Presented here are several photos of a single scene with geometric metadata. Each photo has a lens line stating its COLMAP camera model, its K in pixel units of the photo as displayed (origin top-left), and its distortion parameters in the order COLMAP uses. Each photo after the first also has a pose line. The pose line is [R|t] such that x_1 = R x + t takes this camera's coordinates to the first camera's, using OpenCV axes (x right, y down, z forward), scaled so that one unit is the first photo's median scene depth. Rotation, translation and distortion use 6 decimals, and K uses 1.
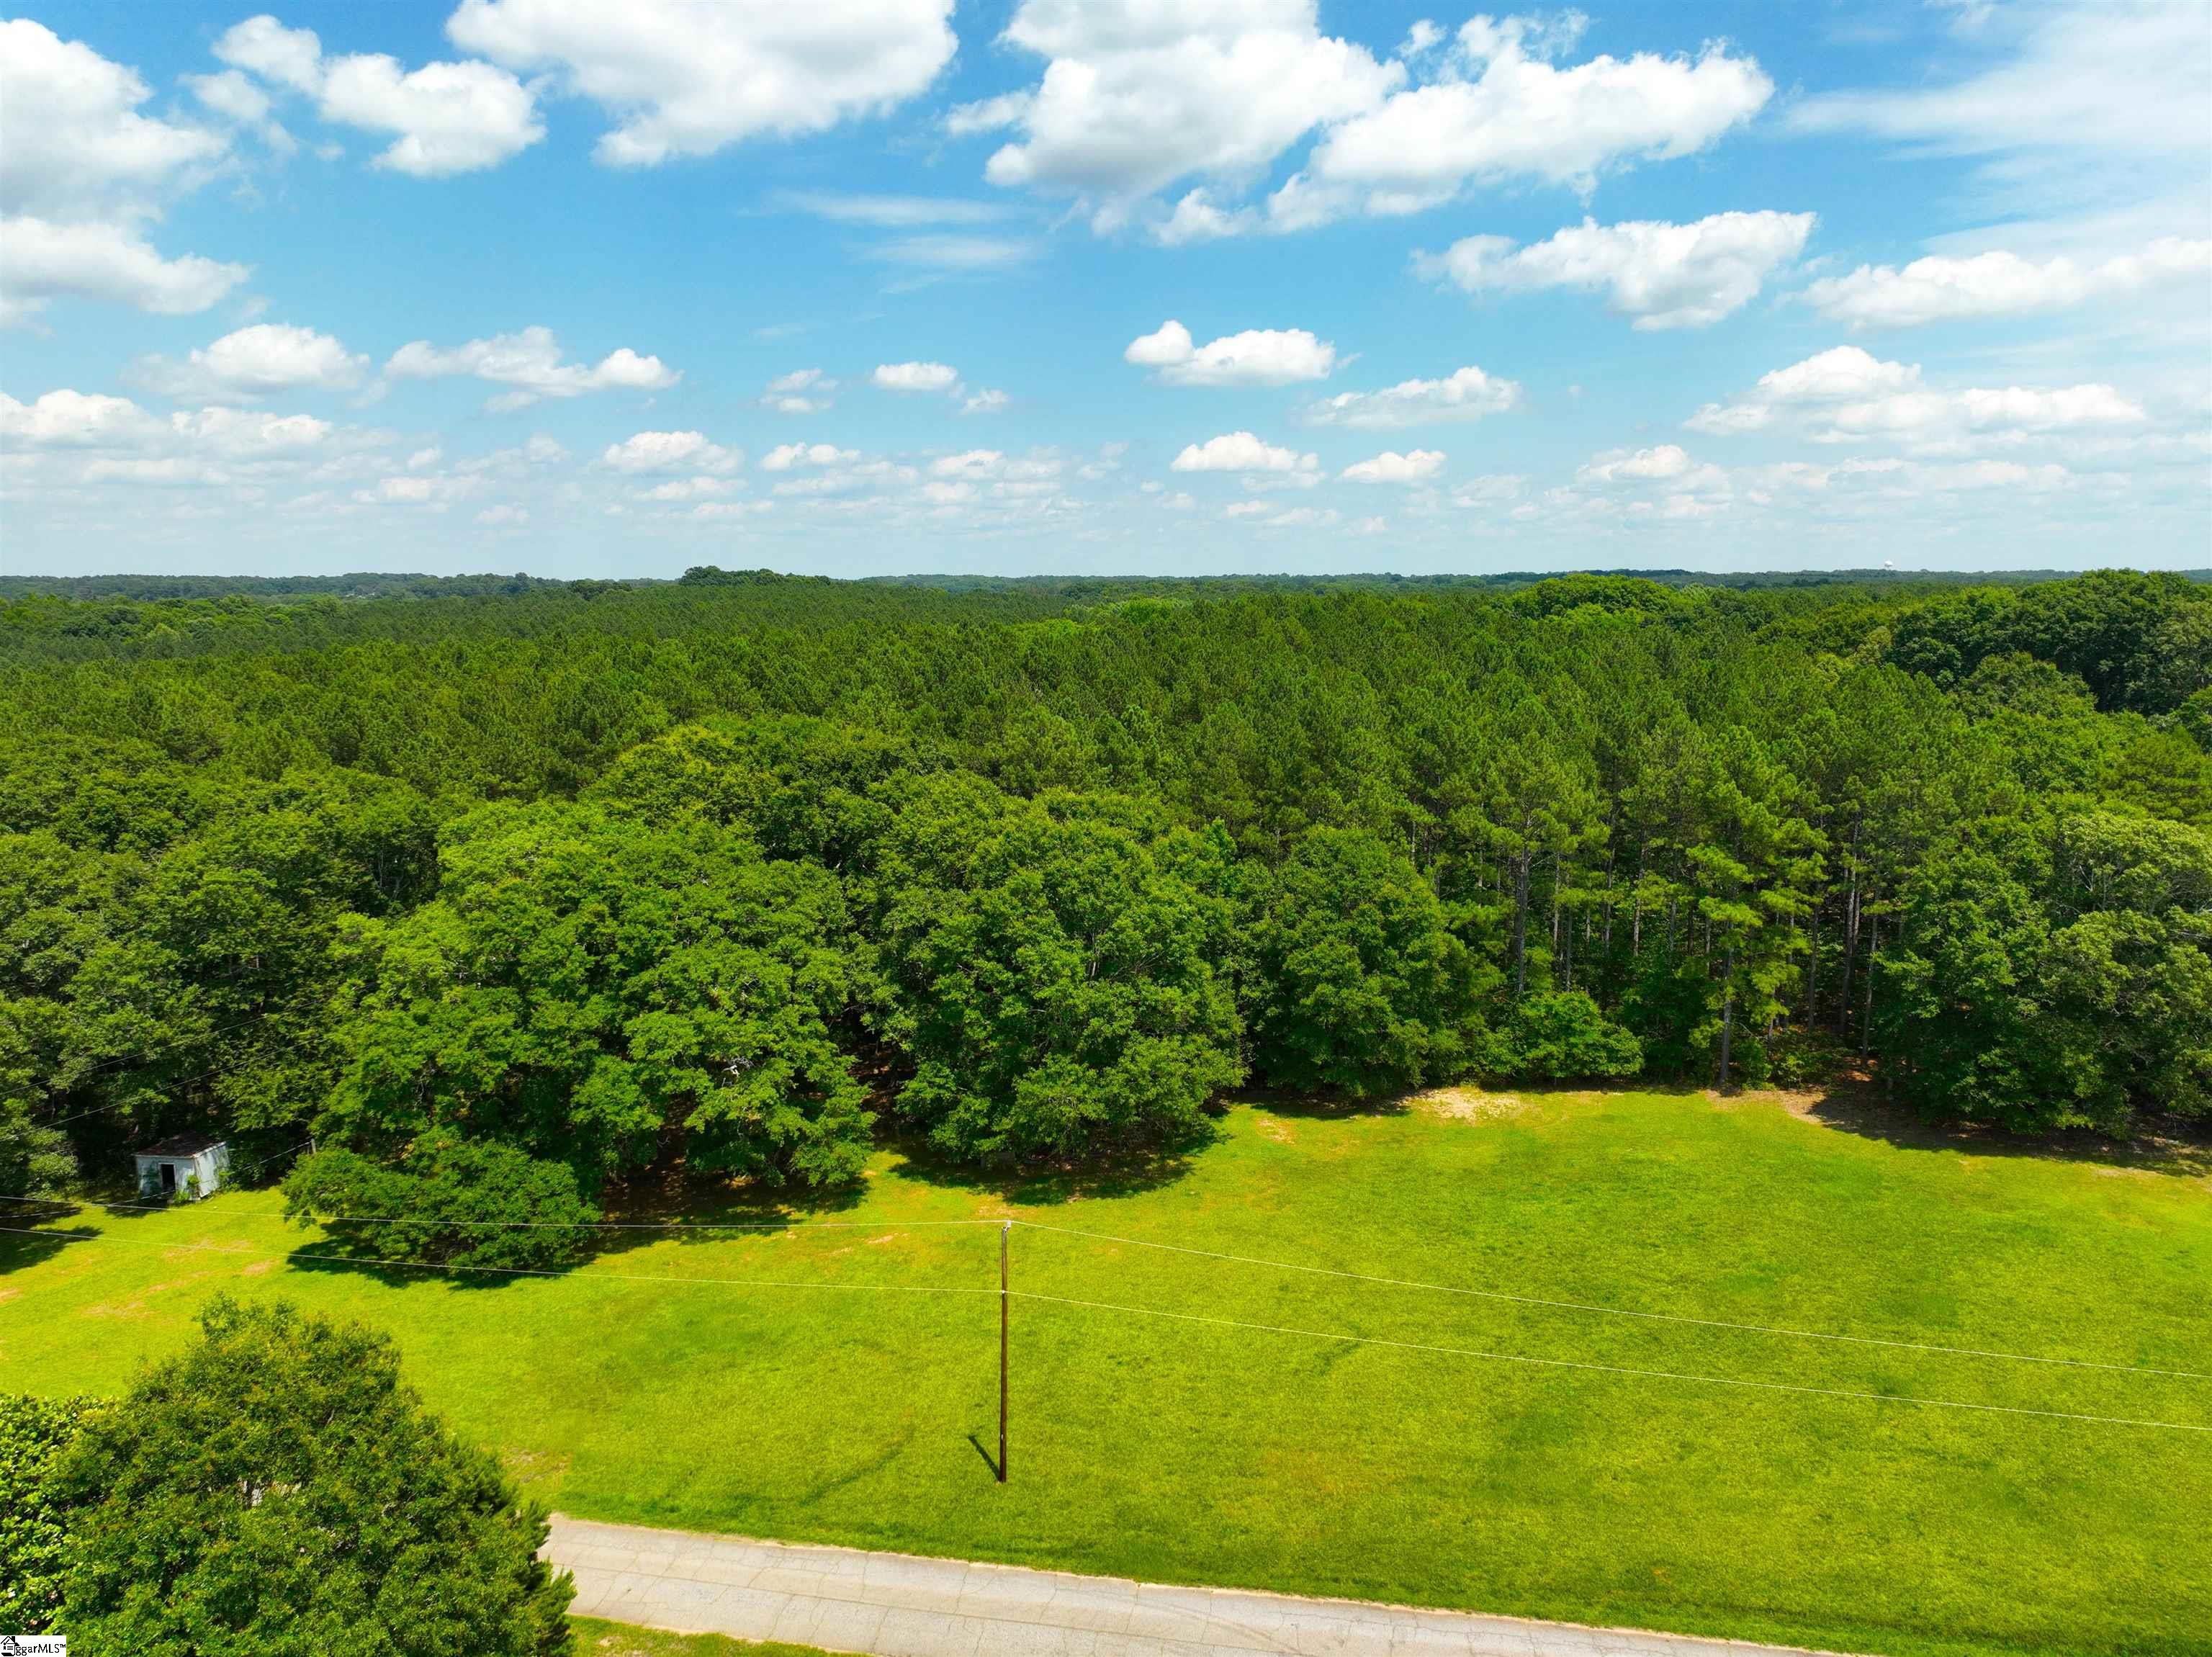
lens RADIAL K [[1616.5, 0, 1113.4], [0, 1616.5, 830.7], [0, 0, 1]] dist [-0.001876, 0.020540]
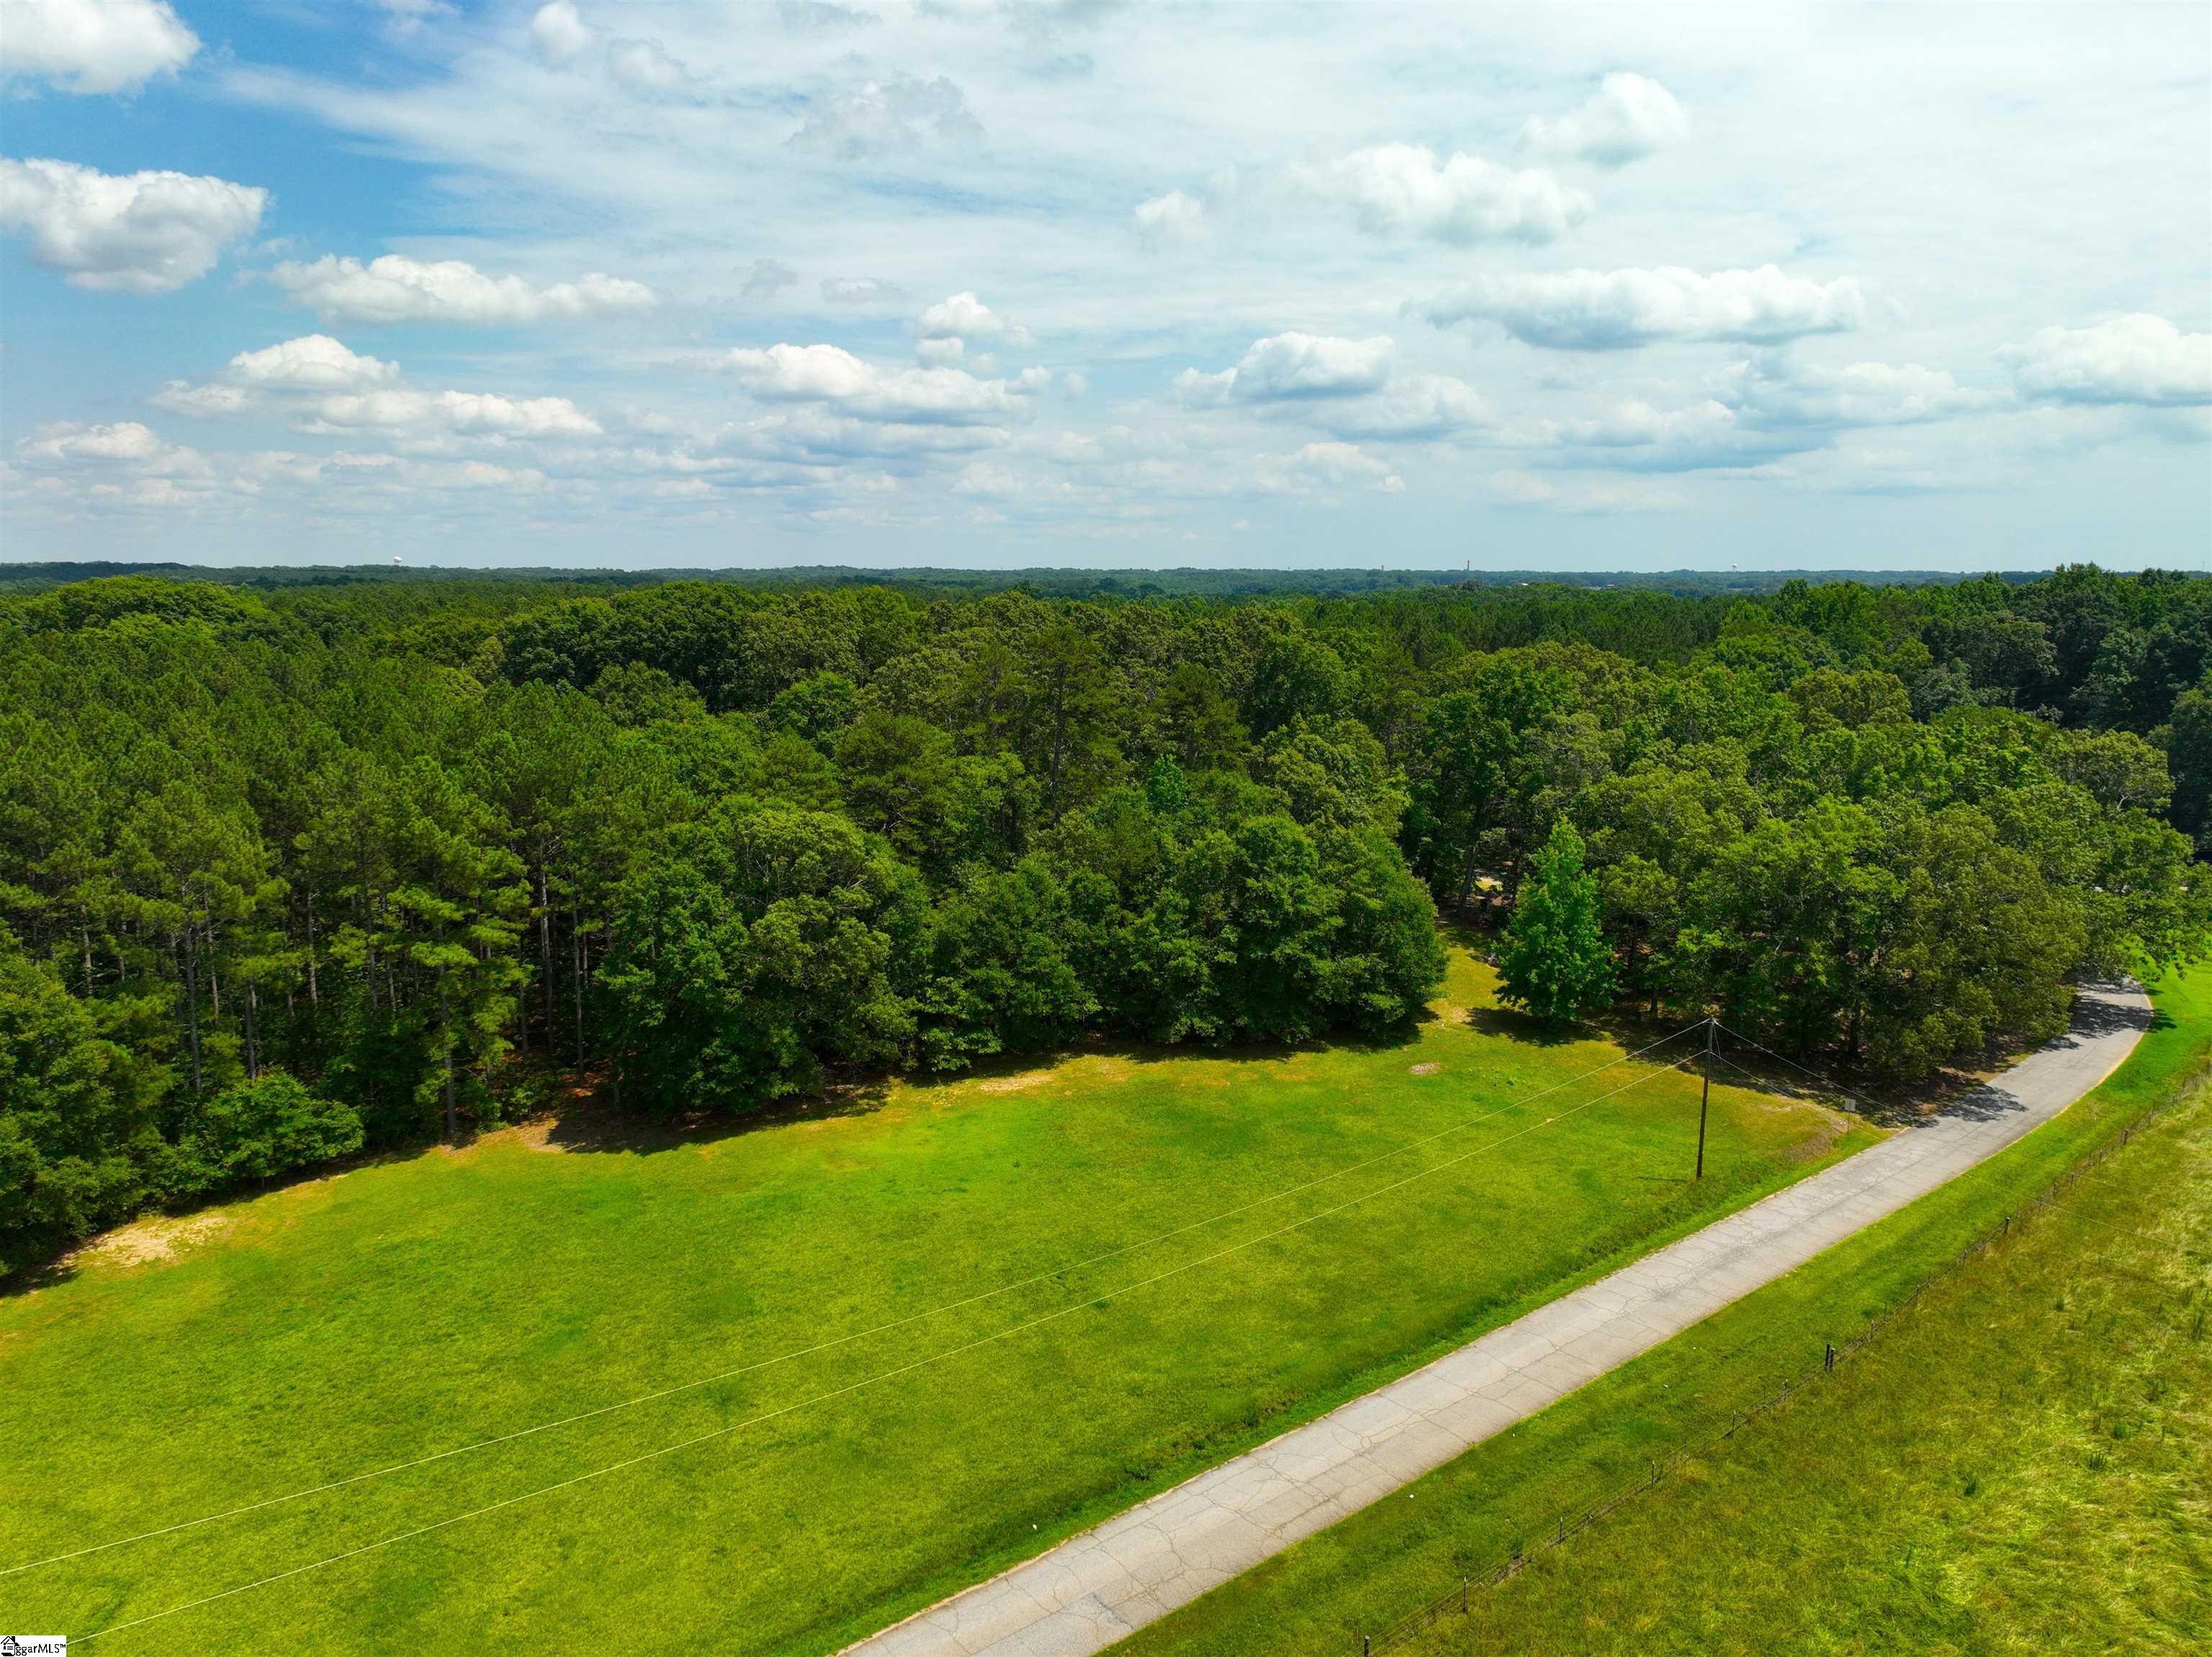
lens RADIAL K [[1616.5, 0, 1111.1], [0, 1616.5, 827.7], [0, 0, 1]] dist [-0.001876, 0.020540]
pose [[0.642149, -0.114937, 0.757915, -0.069253], [0.111103, 0.992211, 0.056335, -0.030996], [-0.758486, 0.048031, 0.649917, 0.087632]]
